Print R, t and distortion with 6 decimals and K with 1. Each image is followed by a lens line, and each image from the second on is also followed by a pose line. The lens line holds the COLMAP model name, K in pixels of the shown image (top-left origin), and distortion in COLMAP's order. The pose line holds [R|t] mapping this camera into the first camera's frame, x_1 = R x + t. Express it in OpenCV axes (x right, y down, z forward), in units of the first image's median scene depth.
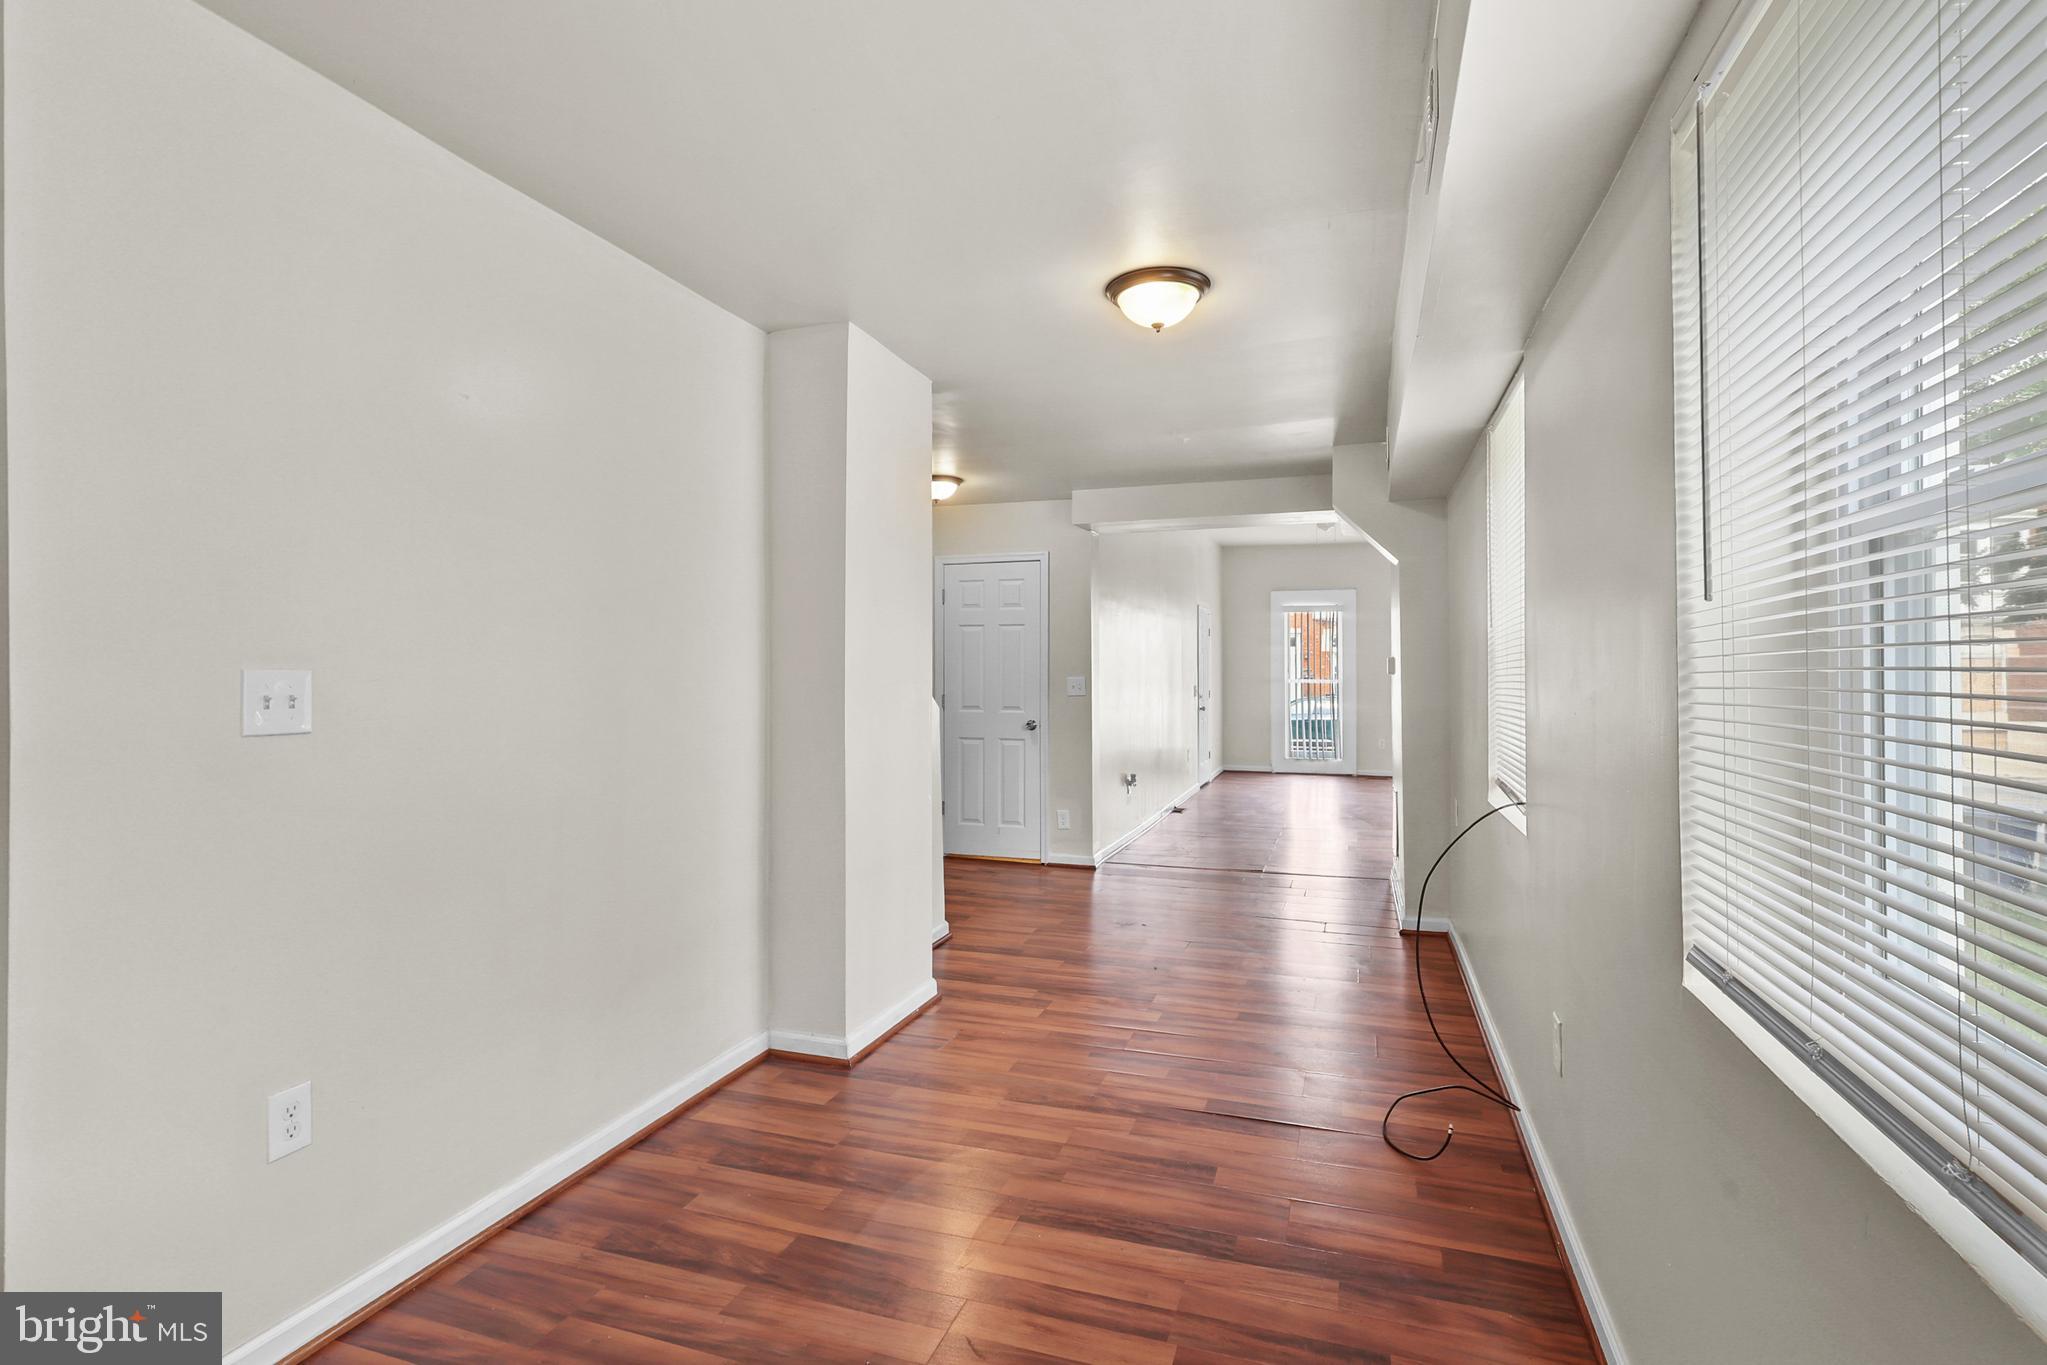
lens RADIAL K [[976.3, 0, 1027.3], [0, 976.3, 674.3], [0, 0, 1]] dist [-0.002326, 0.000056]
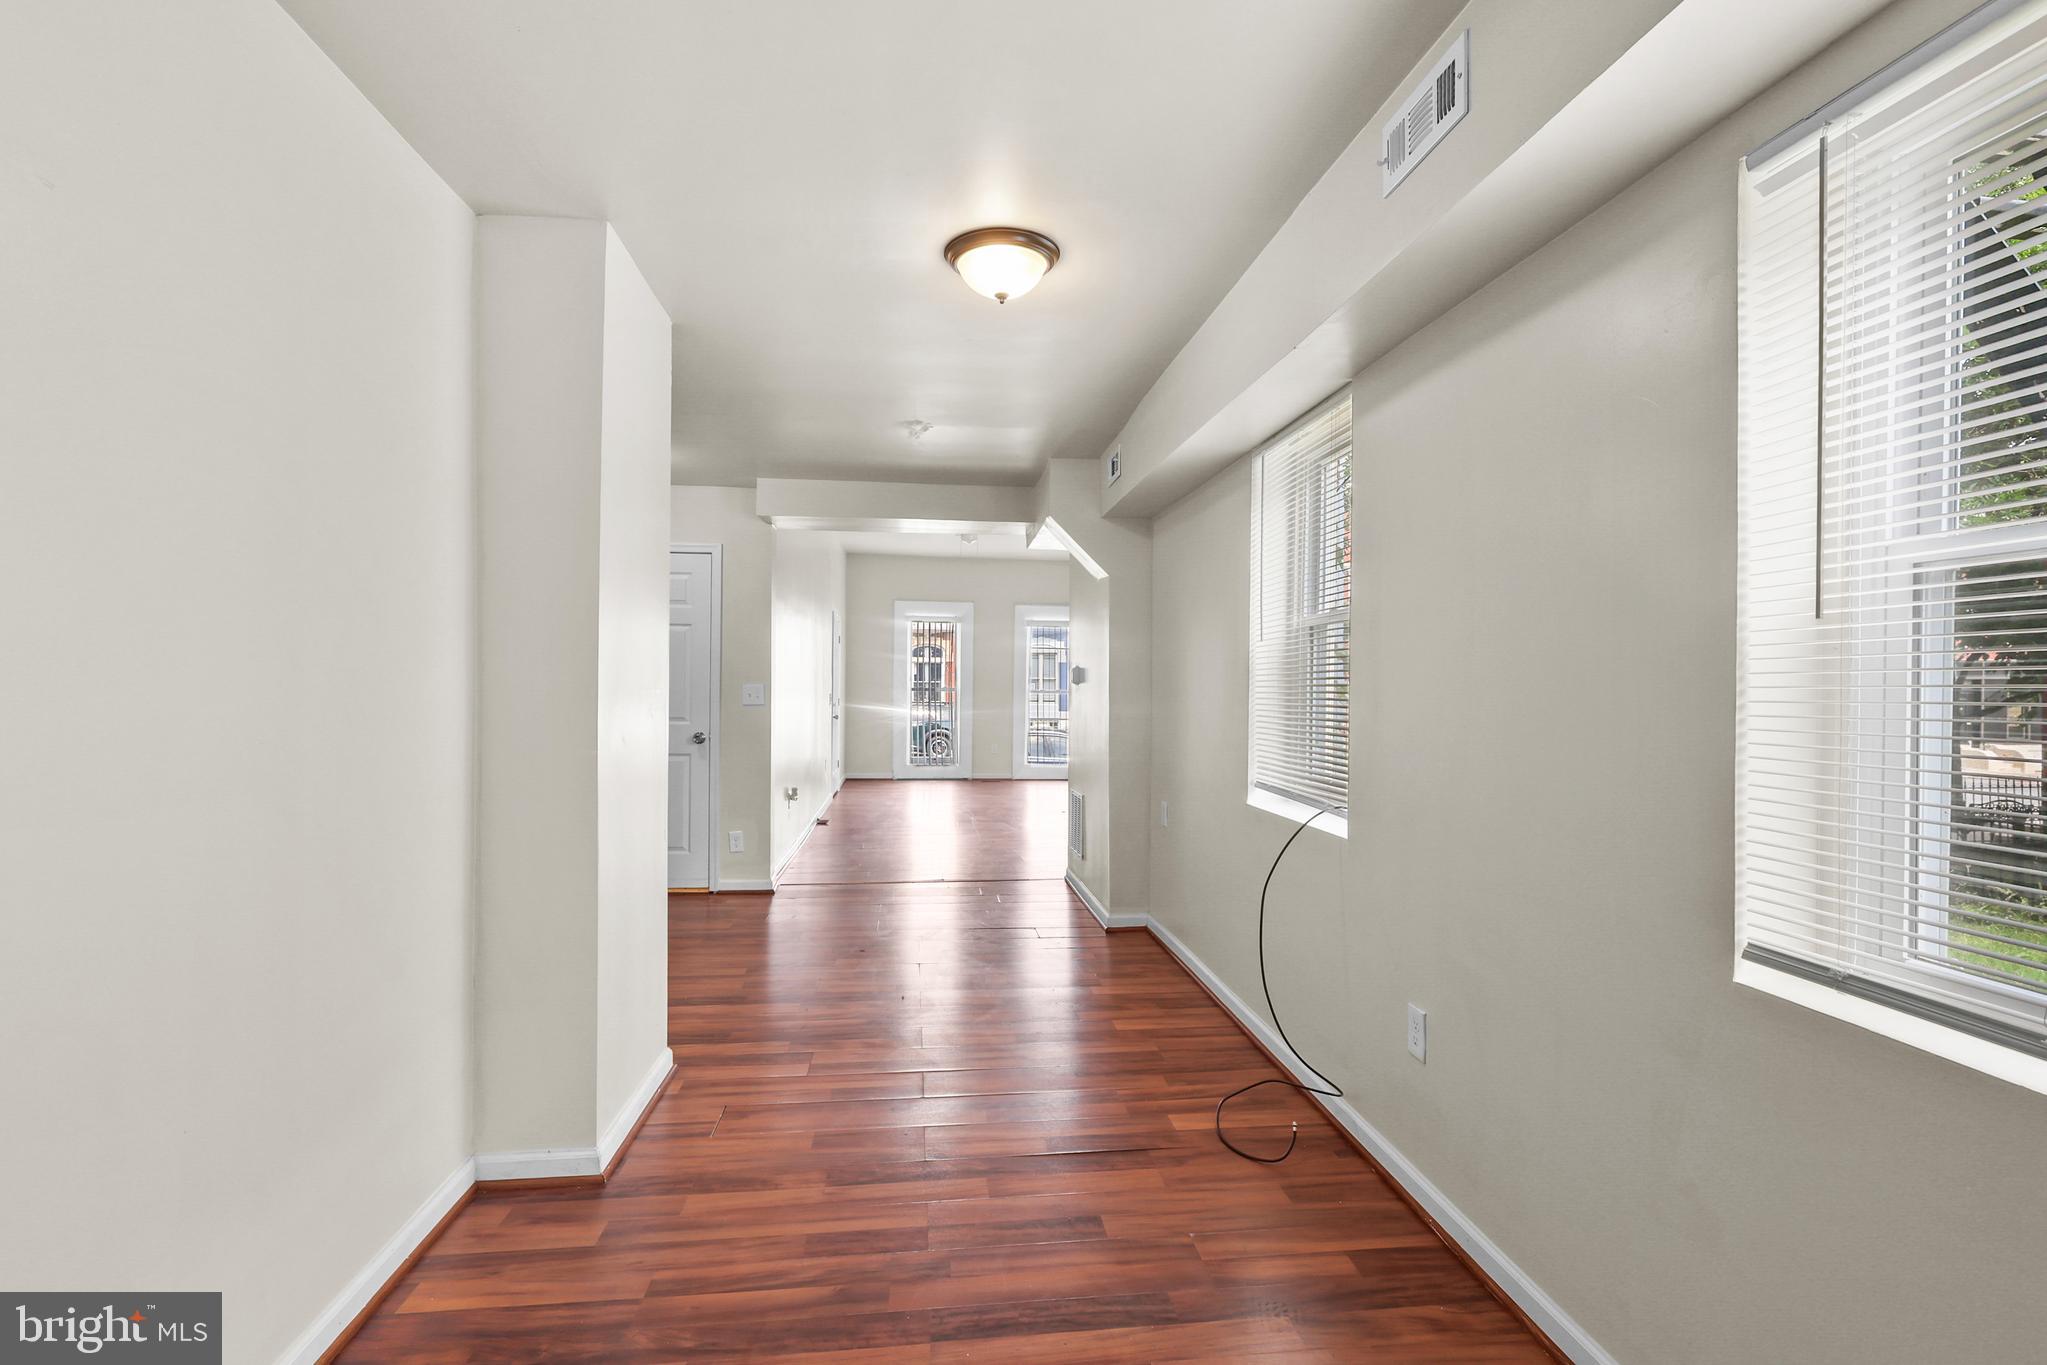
lens RADIAL K [[958.2, 0, 1029.3], [0, 958.2, 694.5], [0, 0, 1]] dist [0.001930, 0.000602]
pose [[0.904283, 0.002776, 0.426925, -0.173679], [-0.008225, 0.999907, 0.010921, 0.000742], [-0.426855, -0.013387, 0.904221, 0.144061]]
